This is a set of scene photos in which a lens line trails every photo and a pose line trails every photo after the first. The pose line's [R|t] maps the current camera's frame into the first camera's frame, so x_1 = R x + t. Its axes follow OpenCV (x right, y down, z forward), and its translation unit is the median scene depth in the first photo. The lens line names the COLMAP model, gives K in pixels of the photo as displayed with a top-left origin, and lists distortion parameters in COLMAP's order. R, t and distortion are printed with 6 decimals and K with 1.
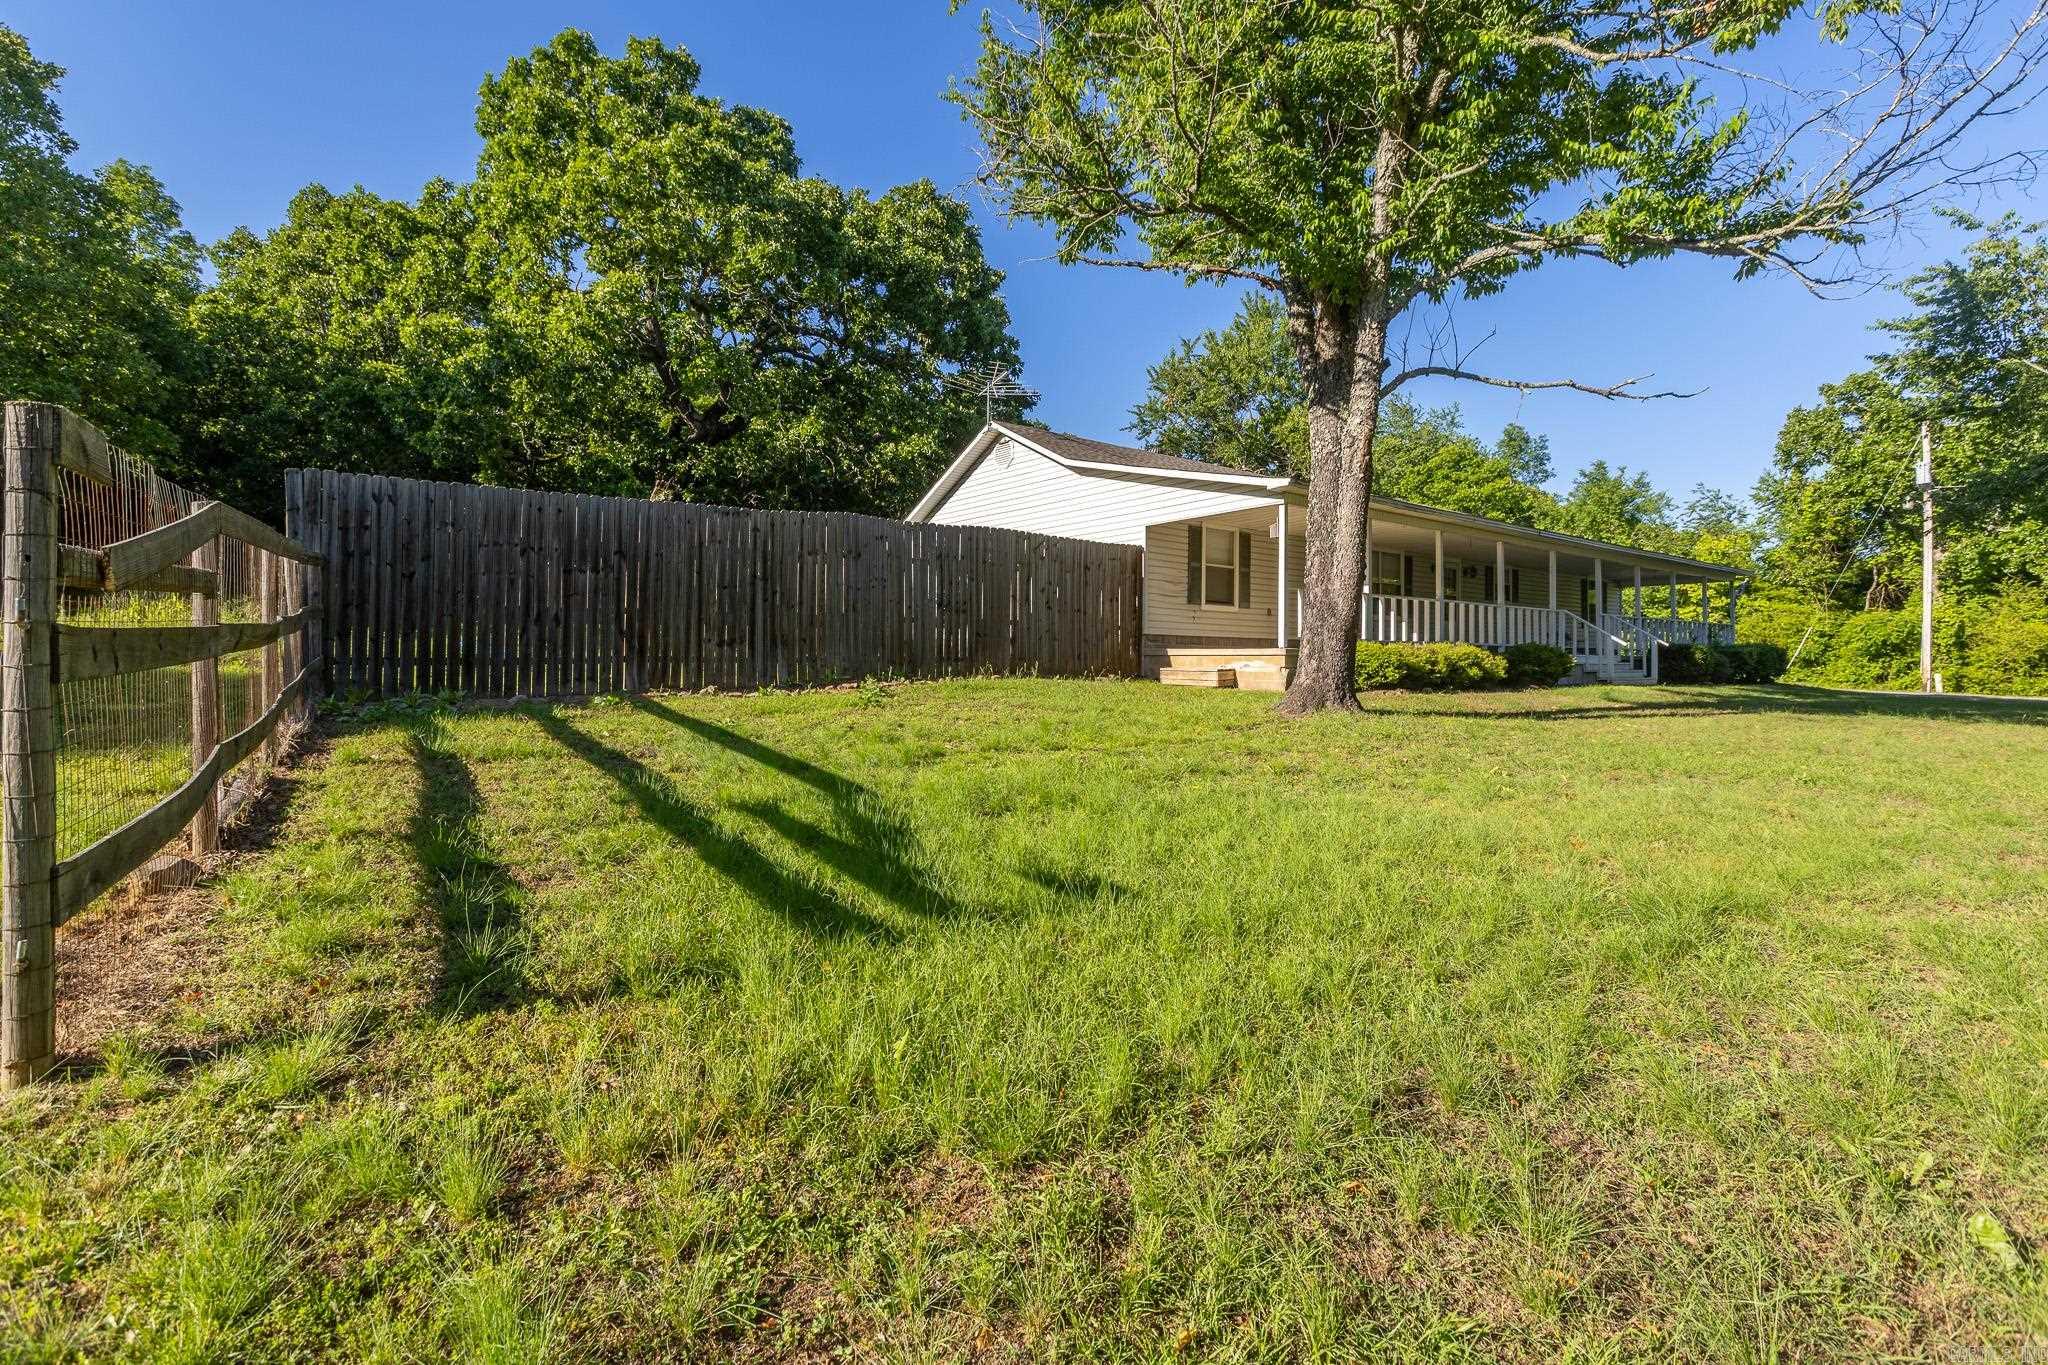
lens RADIAL K [[1005.7, 0, 1013.5], [0, 1005.7, 665.4], [0, 0, 1]] dist [0.004235, 0.001884]
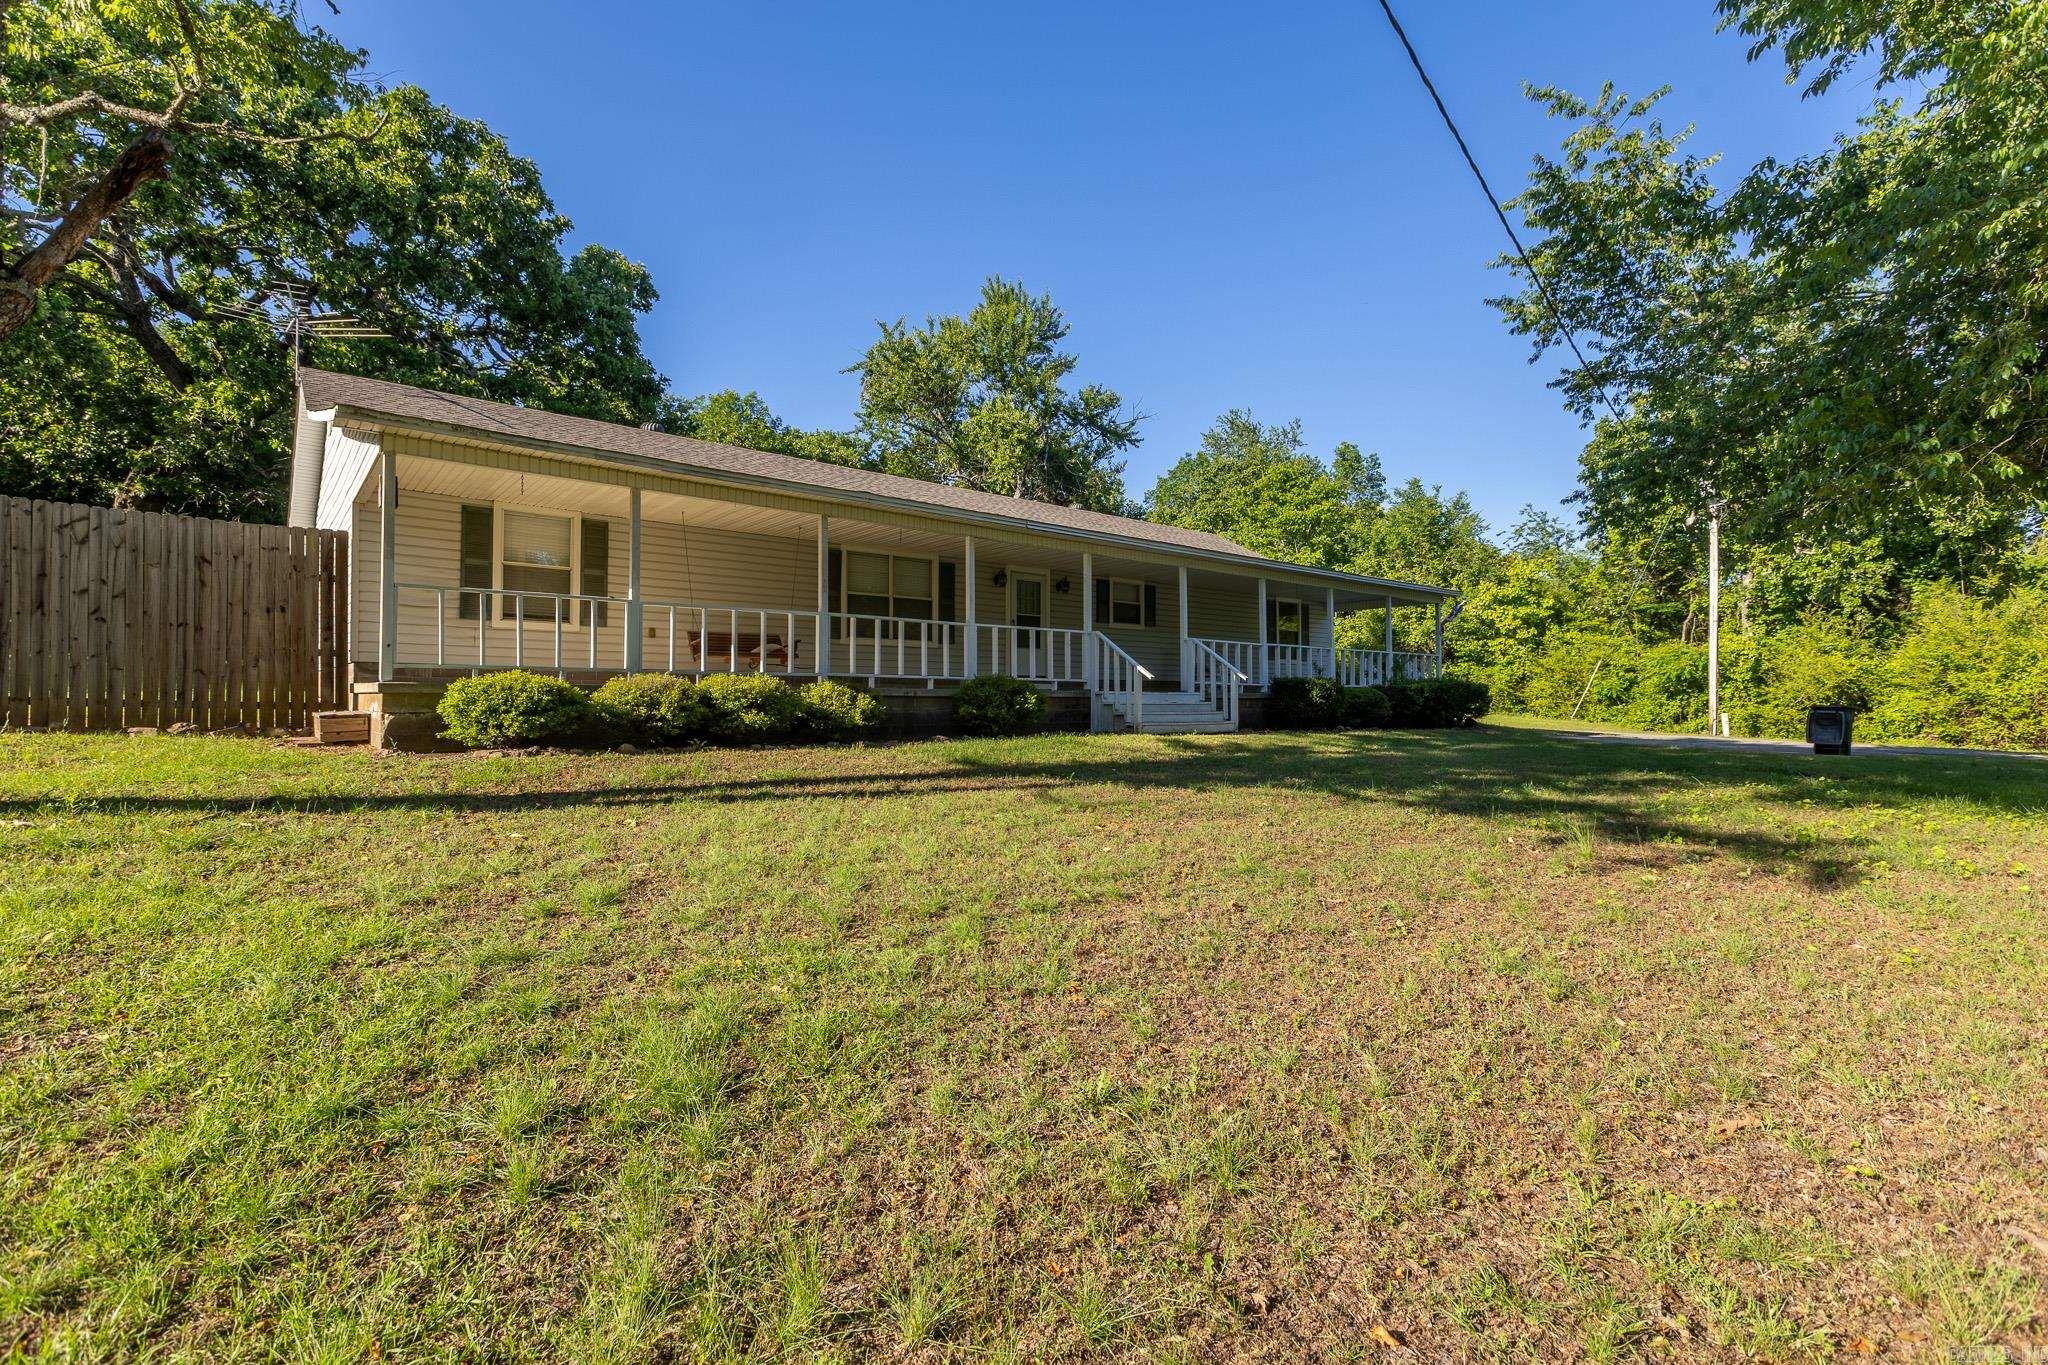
lens RADIAL K [[1005.7, 0, 1028.4], [0, 1005.7, 694.7], [0, 0, 1]] dist [0.004235, 0.001884]
pose [[0.999228, -0.000245, 0.039298, 0.245522], [0.000555, 0.999969, -0.007882, -0.001362], [-0.039295, 0.007898, 0.999196, 0.133752]]
